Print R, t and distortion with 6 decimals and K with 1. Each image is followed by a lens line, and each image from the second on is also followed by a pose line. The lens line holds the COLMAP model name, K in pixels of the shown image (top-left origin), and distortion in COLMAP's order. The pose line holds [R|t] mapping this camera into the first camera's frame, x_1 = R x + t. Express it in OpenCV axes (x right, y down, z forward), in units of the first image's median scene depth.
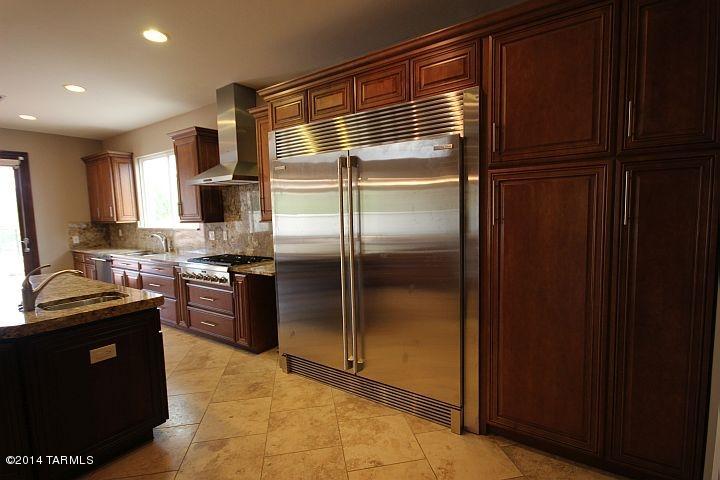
lens RADIAL K [[345.2, 0, 374.4], [0, 345.2, 239.9], [0, 0, 1]] dist [-0.000651, -0.000241]
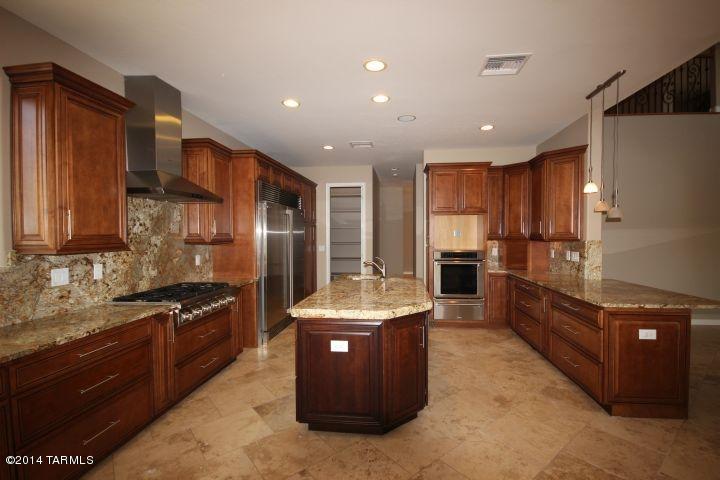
lens RADIAL K [[333.8, 0, 366.5], [0, 333.8, 241.1], [0, 0, 1]] dist [-0.001467, -0.000820]
pose [[-0.454507, 0.007678, 0.890710, -1.257540], [0.090767, 0.995157, 0.037738, -0.048327], [-0.886107, 0.097999, -0.453002, 0.900747]]
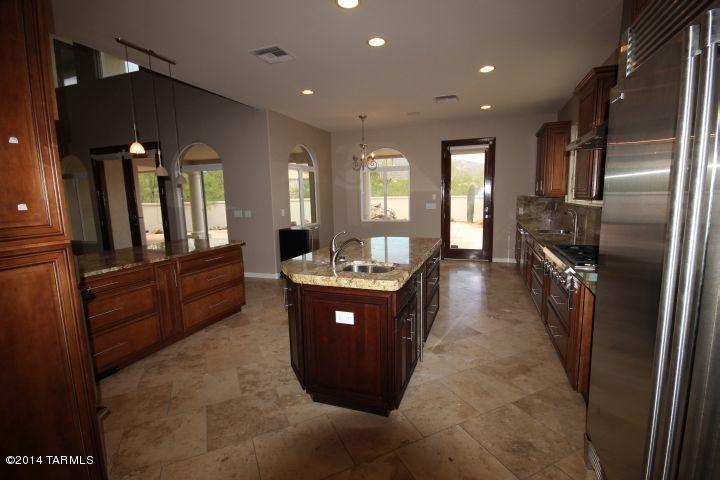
lens RADIAL K [[333.8, 0, 366.5], [0, 333.8, 241.1], [0, 0, 1]] dist [-0.001467, -0.000820]
pose [[0.238027, 0.152367, -0.959233, 0.099919], [-0.067373, 0.987830, 0.140191, -0.030820], [0.968919, 0.031257, 0.245395, 0.361110]]
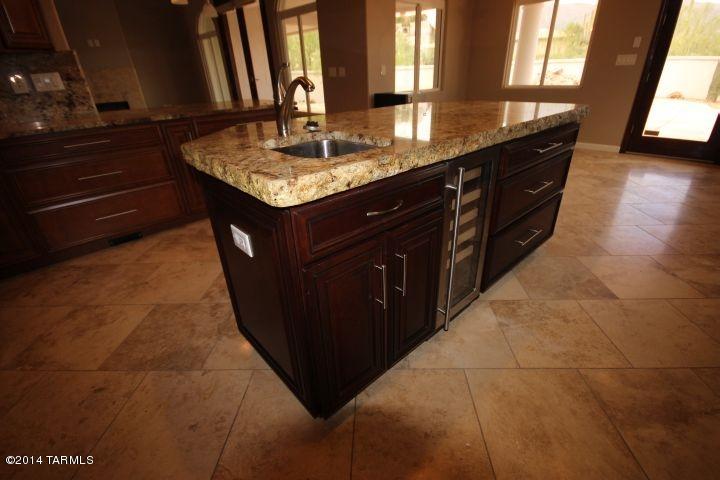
lens RADIAL K [[333.8, 0, 366.5], [0, 333.8, 241.1], [0, 0, 1]] dist [-0.001467, -0.000820]
pose [[-0.233739, 0.470703, -0.850767, -0.167795], [-0.042506, 0.869222, 0.492591, 0.023567], [0.971370, 0.151301, -0.183164, 0.589744]]
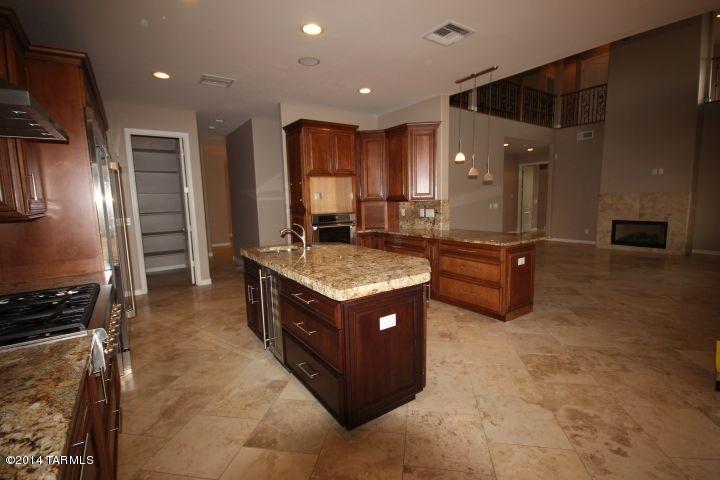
lens RADIAL K [[333.8, 0, 366.5], [0, 333.8, 241.1], [0, 0, 1]] dist [-0.001467, -0.000820]
pose [[-0.929116, 0.000866, 0.369788, -0.894880], [0.079162, 0.977281, 0.196611, -0.068554], [-0.361216, 0.211948, -0.908075, 1.128493]]
